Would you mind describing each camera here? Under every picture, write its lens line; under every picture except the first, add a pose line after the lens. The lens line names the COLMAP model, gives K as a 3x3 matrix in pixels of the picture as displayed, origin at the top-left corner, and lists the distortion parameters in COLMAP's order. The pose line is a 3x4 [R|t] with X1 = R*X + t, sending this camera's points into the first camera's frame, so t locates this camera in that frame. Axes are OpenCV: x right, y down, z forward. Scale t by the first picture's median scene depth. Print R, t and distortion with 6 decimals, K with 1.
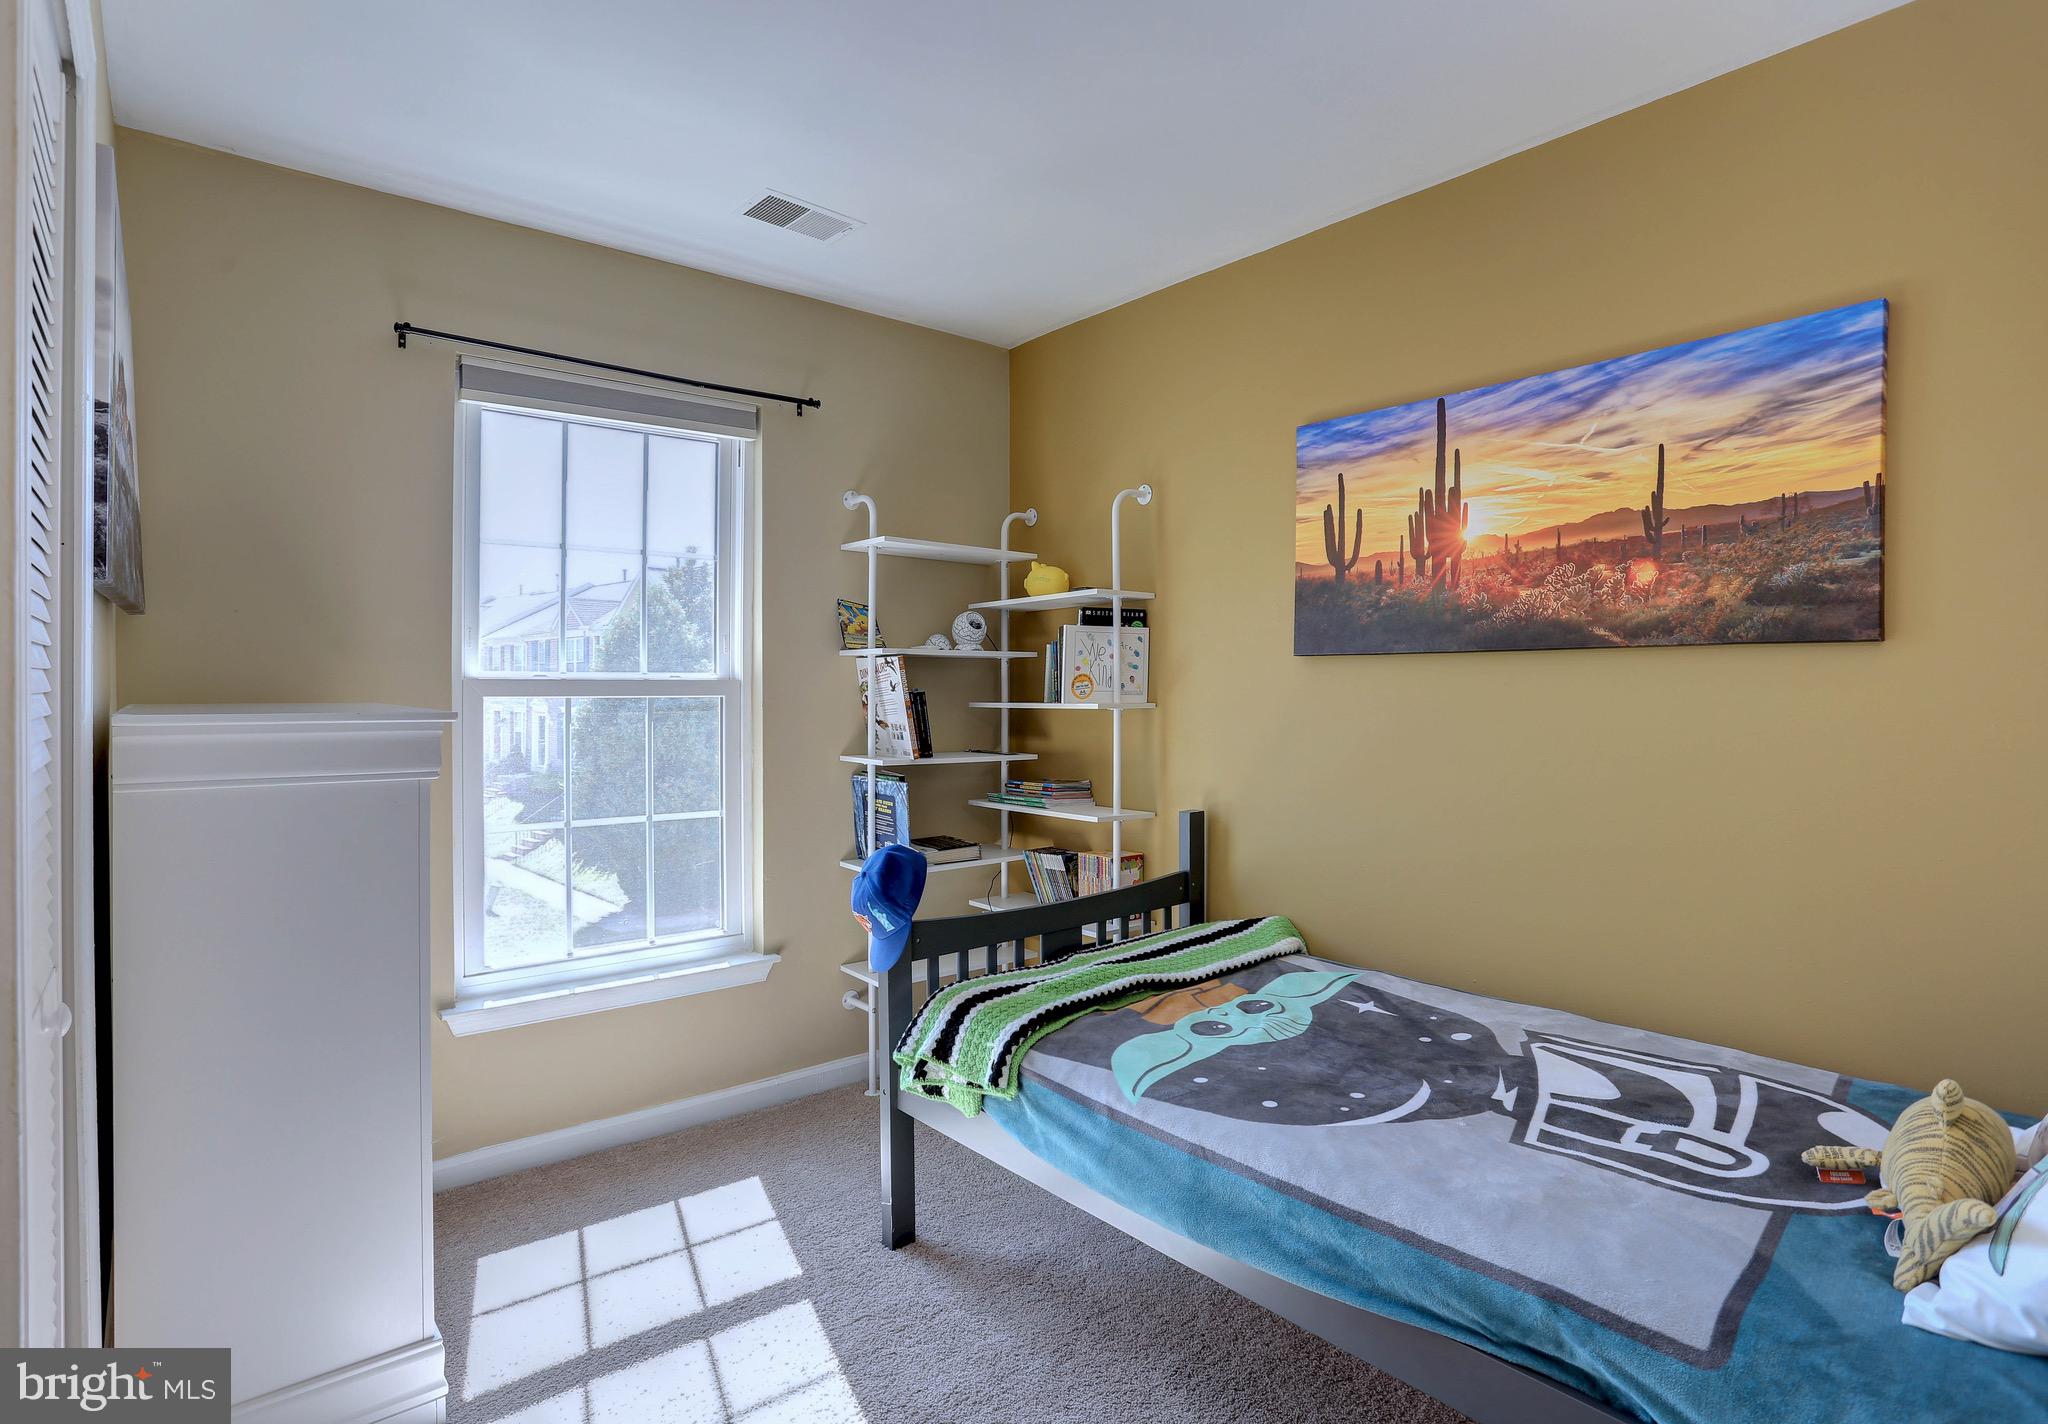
lens RADIAL K [[1084.3, 0, 1024.0], [0, 1084.3, 712.0], [0, 0, 1]] dist [-0.001077, 0.000087]
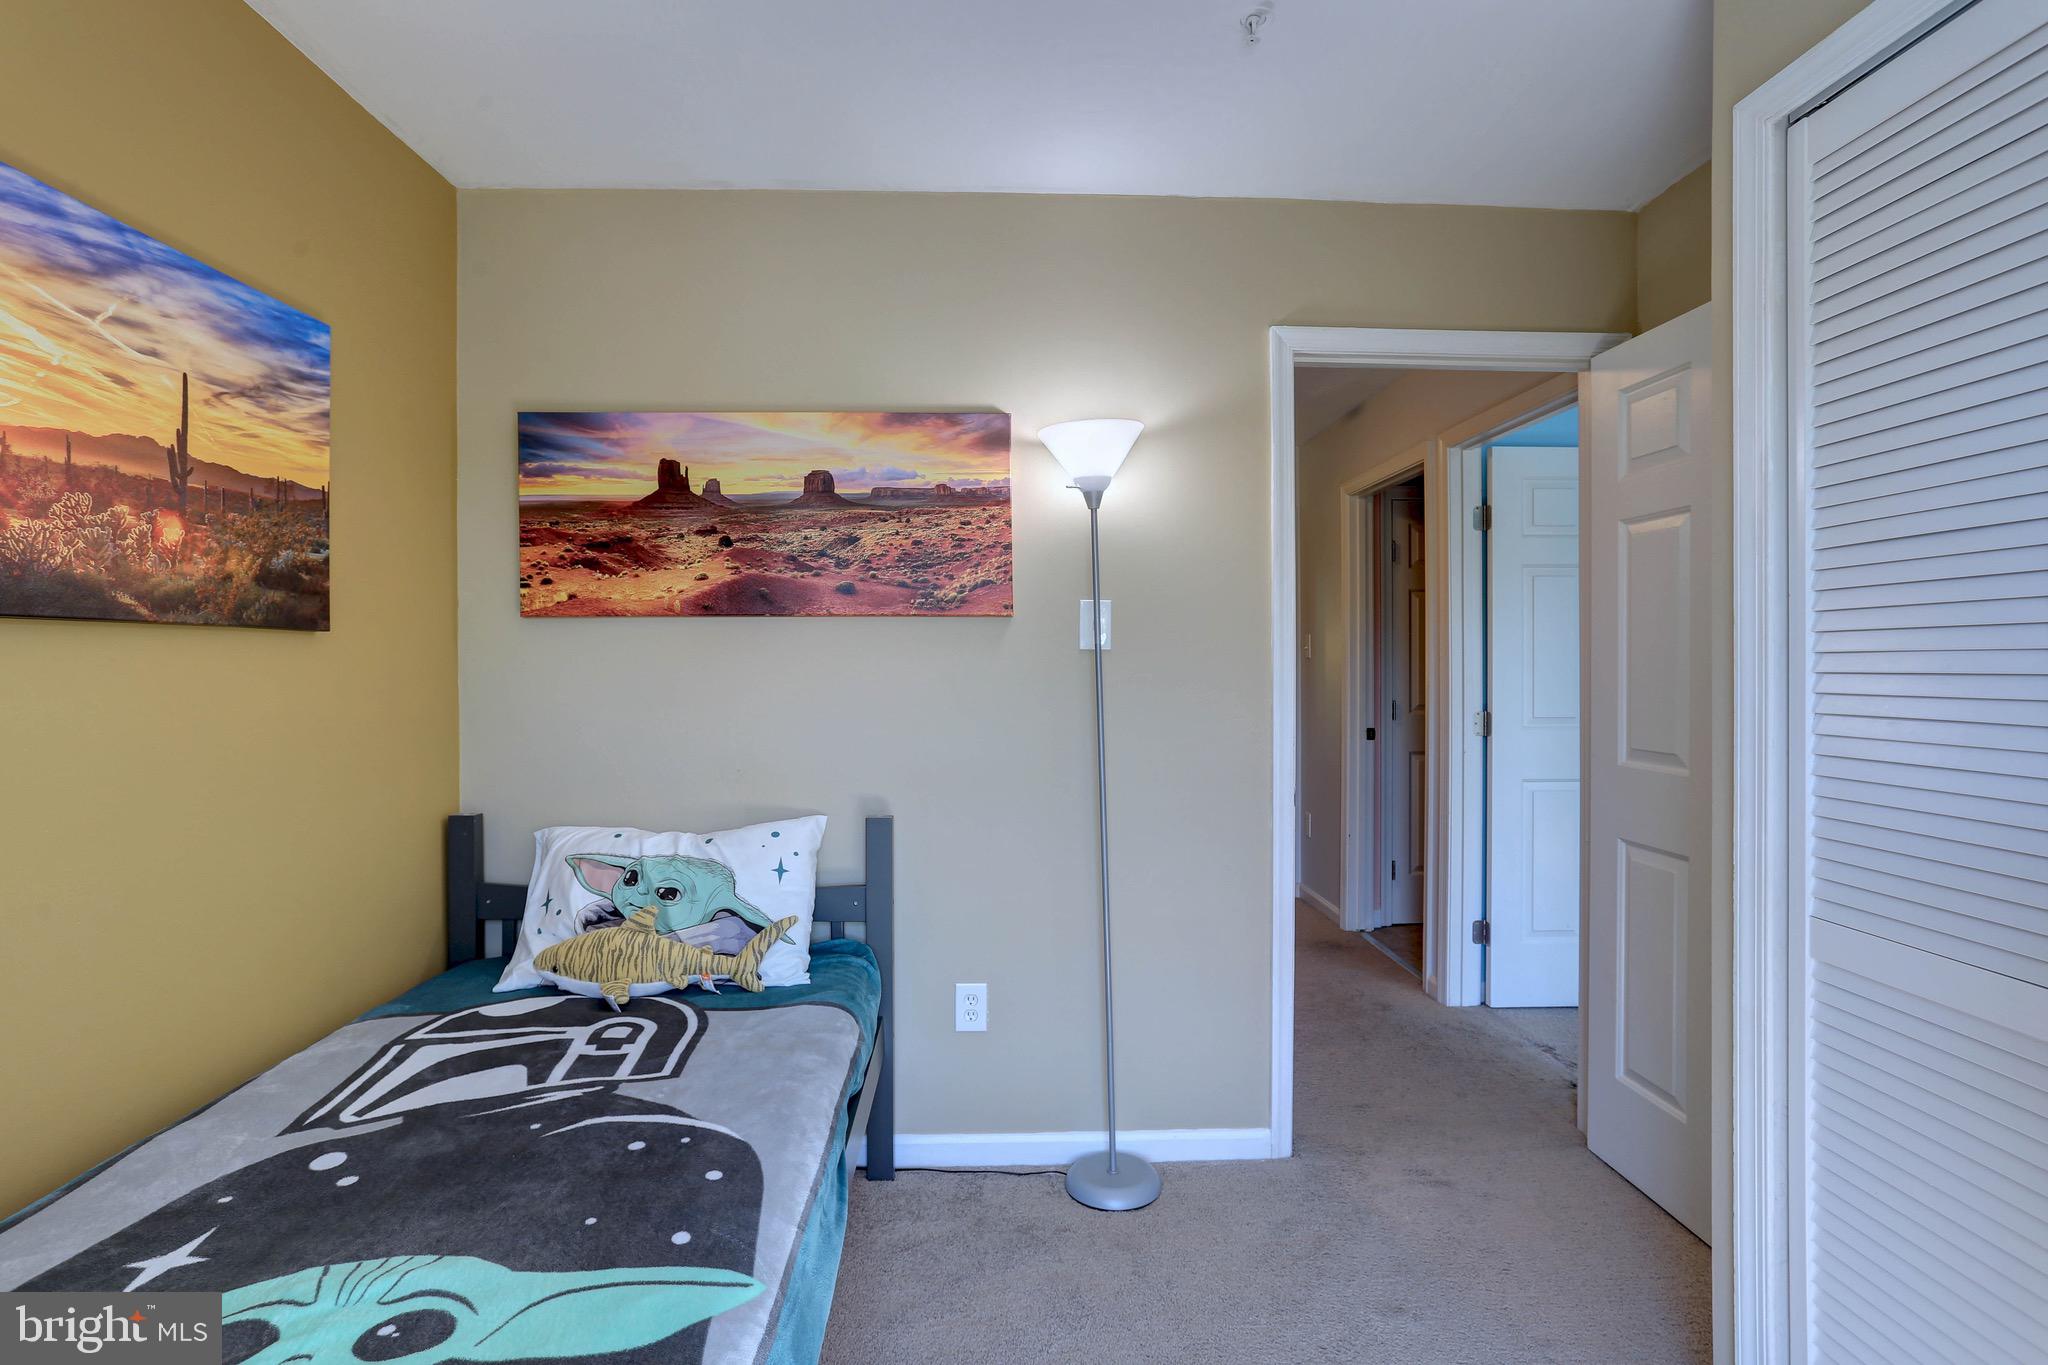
lens RADIAL K [[1043.5, 0, 1024.6], [0, 1043.5, 672.8], [0, 0, 1]] dist [-0.000019, 0.000900]
pose [[-0.798614, -0.009387, 0.601771, -0.384966], [0.010424, 0.999513, 0.029424, -0.042056], [-0.601754, 0.029772, -0.798127, 1.274386]]
